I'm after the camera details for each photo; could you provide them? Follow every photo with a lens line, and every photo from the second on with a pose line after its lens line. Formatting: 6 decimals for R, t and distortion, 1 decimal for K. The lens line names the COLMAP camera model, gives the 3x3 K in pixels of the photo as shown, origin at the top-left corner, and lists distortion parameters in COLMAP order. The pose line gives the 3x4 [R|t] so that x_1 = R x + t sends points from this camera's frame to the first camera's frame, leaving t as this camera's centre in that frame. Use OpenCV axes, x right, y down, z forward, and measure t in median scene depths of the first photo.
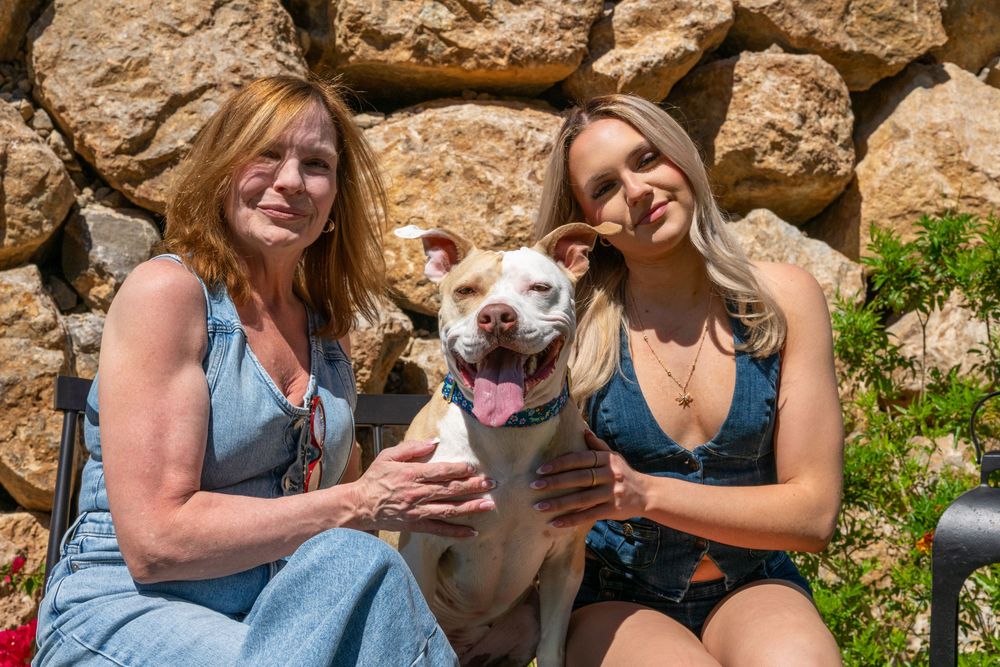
lens RADIAL K [[1397.7, 0, 502.5], [0, 1397.7, 327.1], [0, 0, 1]] dist [-0.004139, -0.019824]
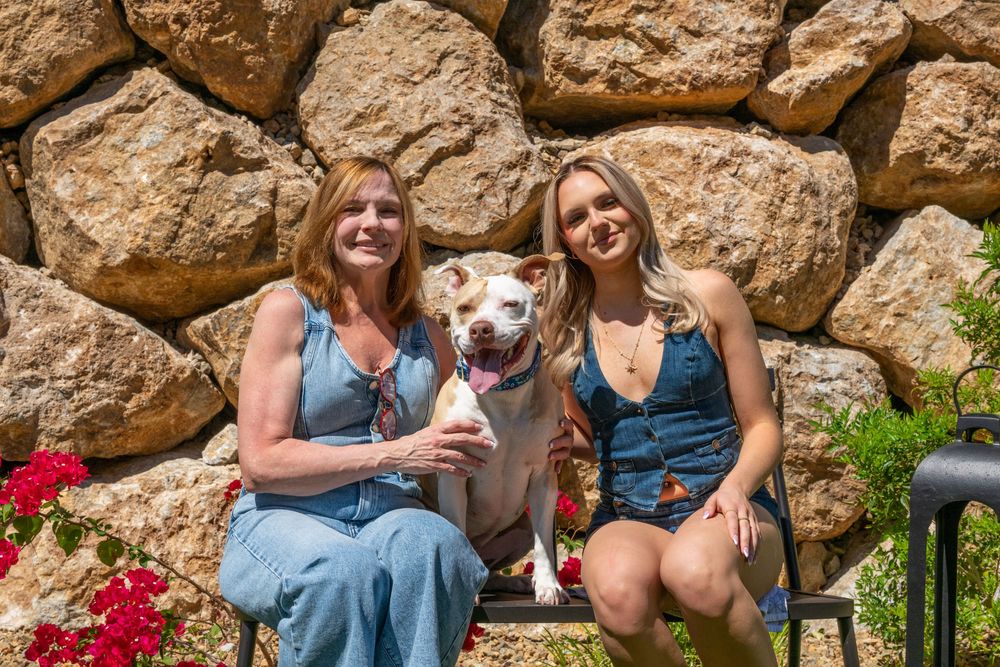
lens RADIAL K [[1390.1, 0, 506.1], [0, 1390.1, 340.3], [0, 0, 1]] dist [-0.003376, -0.014714]
pose [[0.970817, -0.012032, -0.239518, 0.132068], [0.017303, 0.999652, 0.019918, -0.006346], [0.239195, -0.023481, 0.970688, -0.162152]]
